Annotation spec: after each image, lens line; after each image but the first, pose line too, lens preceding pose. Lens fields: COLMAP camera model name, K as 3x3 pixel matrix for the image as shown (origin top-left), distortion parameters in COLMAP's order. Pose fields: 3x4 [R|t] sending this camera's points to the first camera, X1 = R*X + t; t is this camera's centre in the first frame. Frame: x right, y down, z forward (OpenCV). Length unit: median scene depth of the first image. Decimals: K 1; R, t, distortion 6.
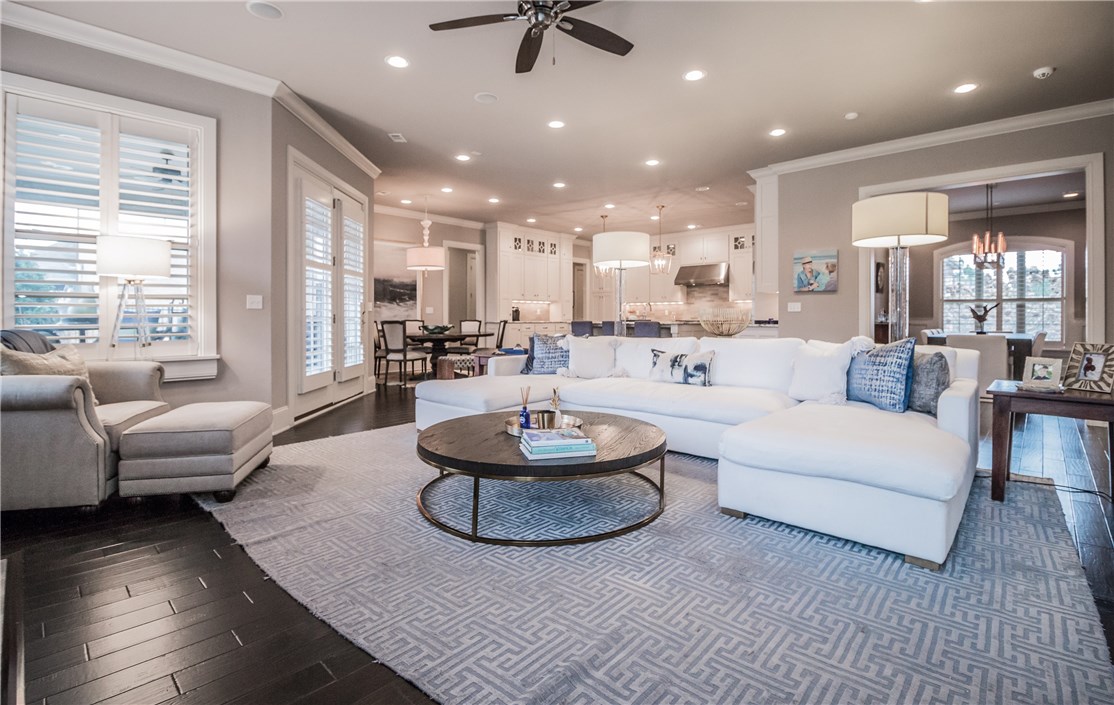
lens RADIAL K [[521.0, 0, 566.5], [0, 521.0, 312.6], [0, 0, 1]] dist [-0.004103, -0.000594]
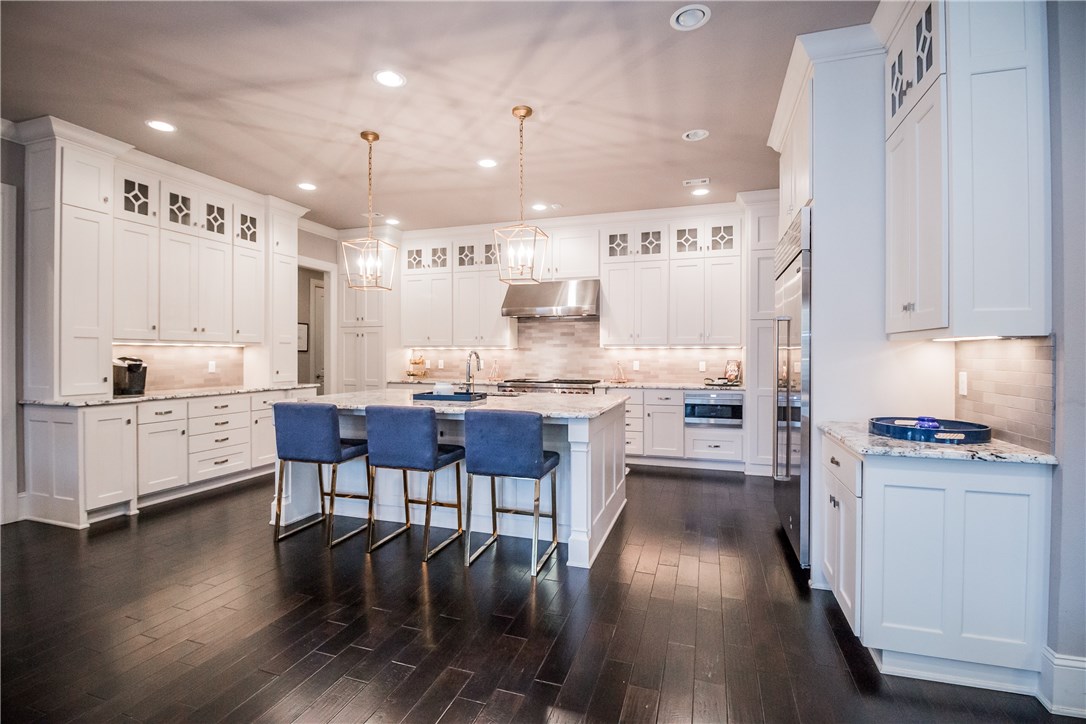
lens RADIAL K [[501.9, 0, 545.1], [0, 501.9, 357.7], [0, 0, 1]] dist [-0.004150, -0.009182]
pose [[0.911104, -0.002246, 0.412169, 0.037657], [-0.004819, 0.999859, 0.016102, -0.022090], [-0.412147, -0.016657, 0.910965, 0.621358]]
